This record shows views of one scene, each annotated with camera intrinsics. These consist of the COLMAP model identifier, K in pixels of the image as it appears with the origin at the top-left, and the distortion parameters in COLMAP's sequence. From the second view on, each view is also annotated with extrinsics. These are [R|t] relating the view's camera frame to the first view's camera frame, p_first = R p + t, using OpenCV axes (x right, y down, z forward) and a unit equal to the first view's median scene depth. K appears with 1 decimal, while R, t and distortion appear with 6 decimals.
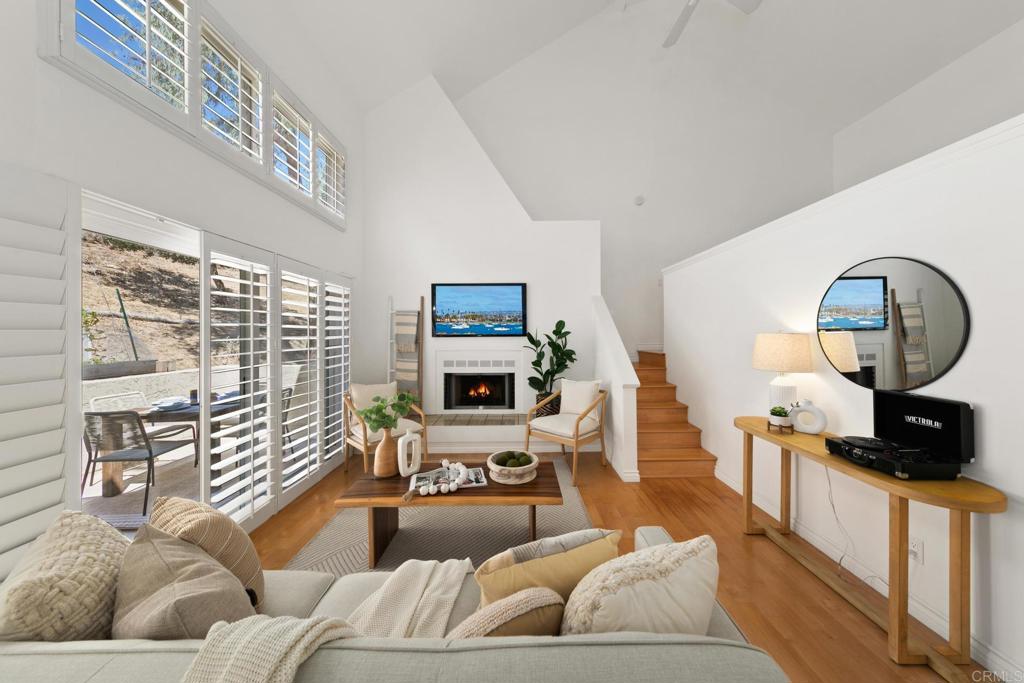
lens RADIAL K [[347.7, 0, 512.5], [0, 347.7, 330.9], [0, 0, 1]] dist [0.010578, -0.000995]
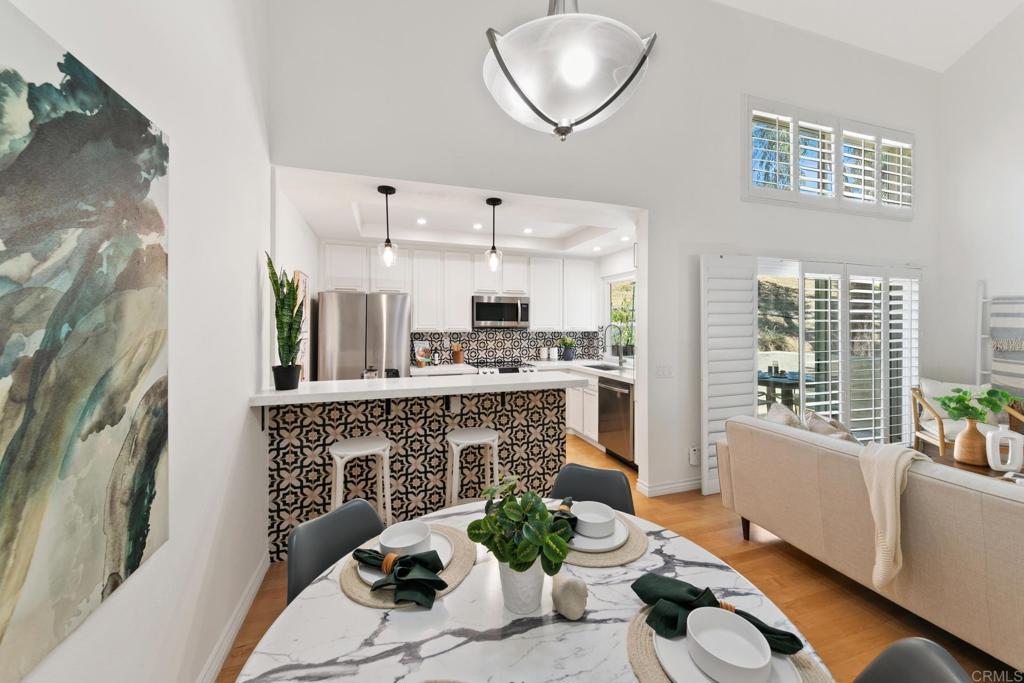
lens RADIAL K [[378.2, 0, 519.4], [0, 378.2, 322.6], [0, 0, 1]] dist [0.011253, -0.001630]
pose [[0.334924, 0.005211, -0.942231, 0.175377], [0.004035, 0.999968, 0.006965, -0.017428], [0.942236, -0.006135, 0.334892, -0.434199]]
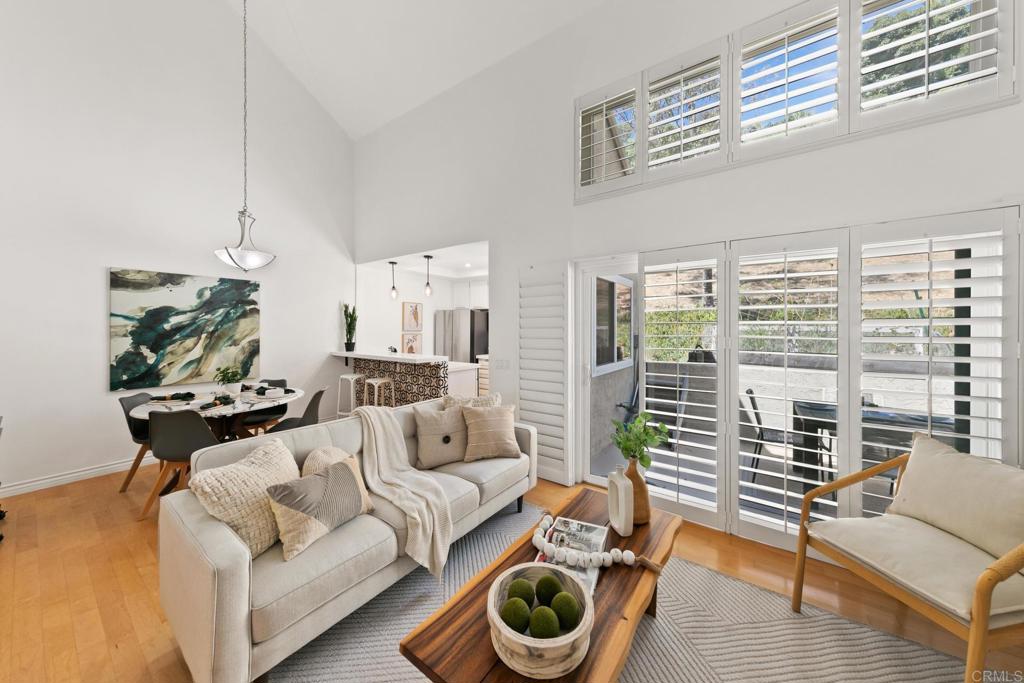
lens RADIAL K [[347.7, 0, 524.8], [0, 347.7, 333.8], [0, 0, 1]] dist [0.010578, -0.000995]
pose [[-0.550998, 0.020581, -0.834253, 0.285095], [0.008605, 0.999783, 0.018981, -0.003949], [0.834462, 0.003279, -0.551055, 0.785786]]
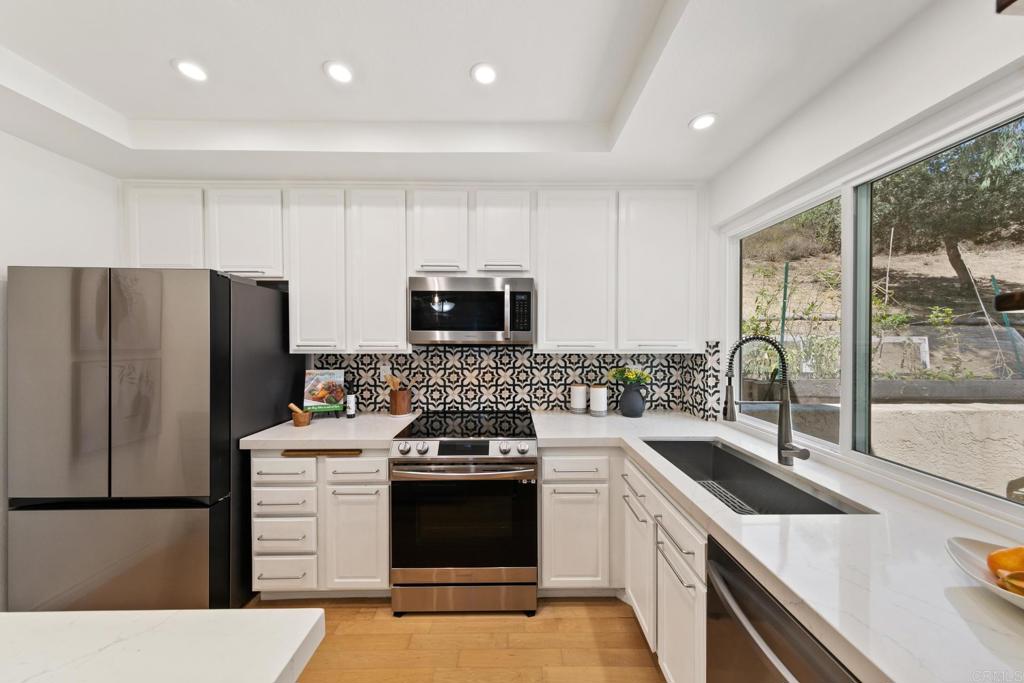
lens RADIAL K [[323.9, 0, 515.3], [0, 323.9, 342.6], [0, 0, 1]] dist [0.002713, -0.000046]
pose [[0.018975, 0.020559, -0.999609, -0.560696], [0.008694, 0.999747, 0.020727, -0.005133], [0.999782, -0.009084, 0.018792, 0.011890]]
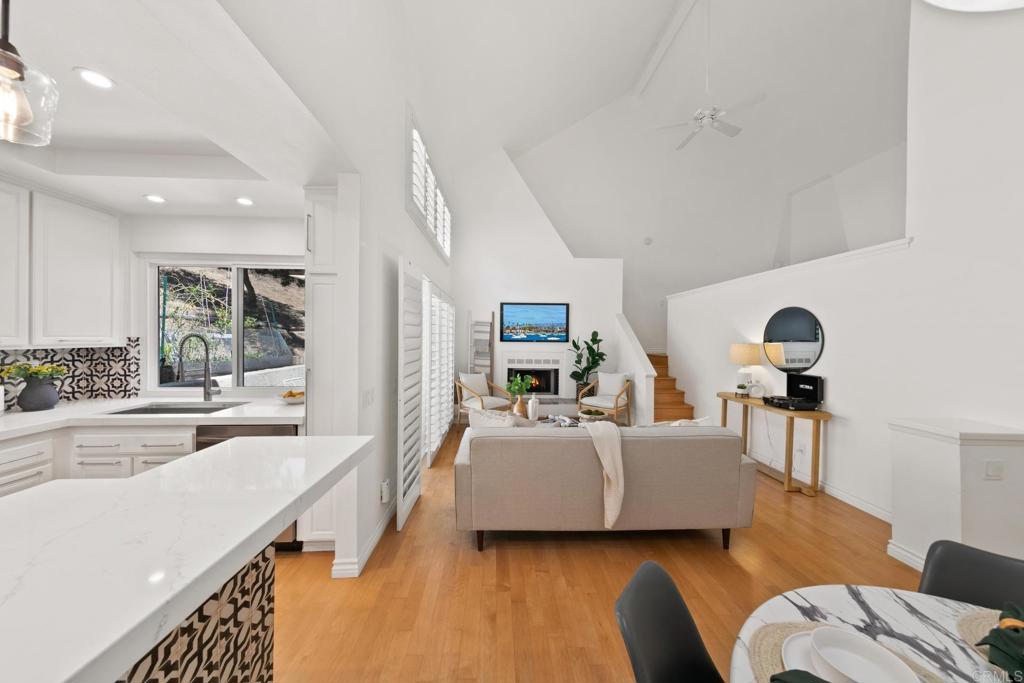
lens RADIAL K [[347.7, 0, 509.1], [0, 347.7, 340.1], [0, 0, 1]] dist [0.010578, -0.000995]
pose [[0.999132, 0.015256, 0.038763, -0.303960], [-0.015836, 0.999767, 0.014686, -0.010616], [-0.038530, -0.015287, 0.999141, -0.446035]]
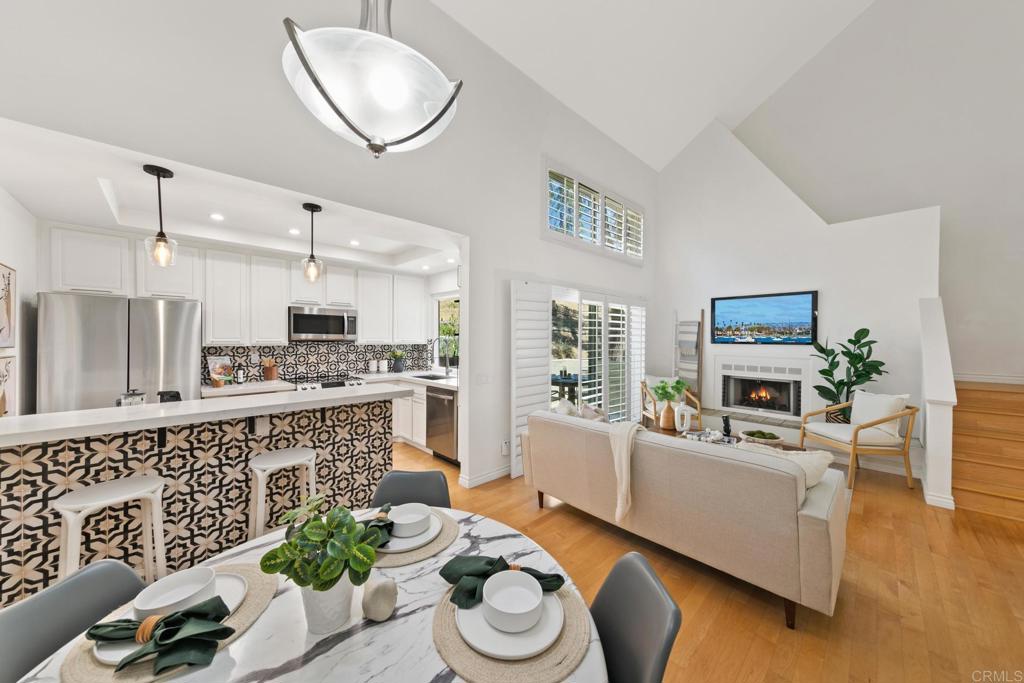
lens RADIAL K [[347.7, 0, 511.3], [0, 347.7, 340.1], [0, 0, 1]] dist [0.010578, -0.000995]
pose [[0.699230, 0.016471, -0.714707, 0.183028], [-0.004345, 0.999814, 0.018791, -0.017971], [0.714883, -0.010034, 0.699172, -0.421976]]
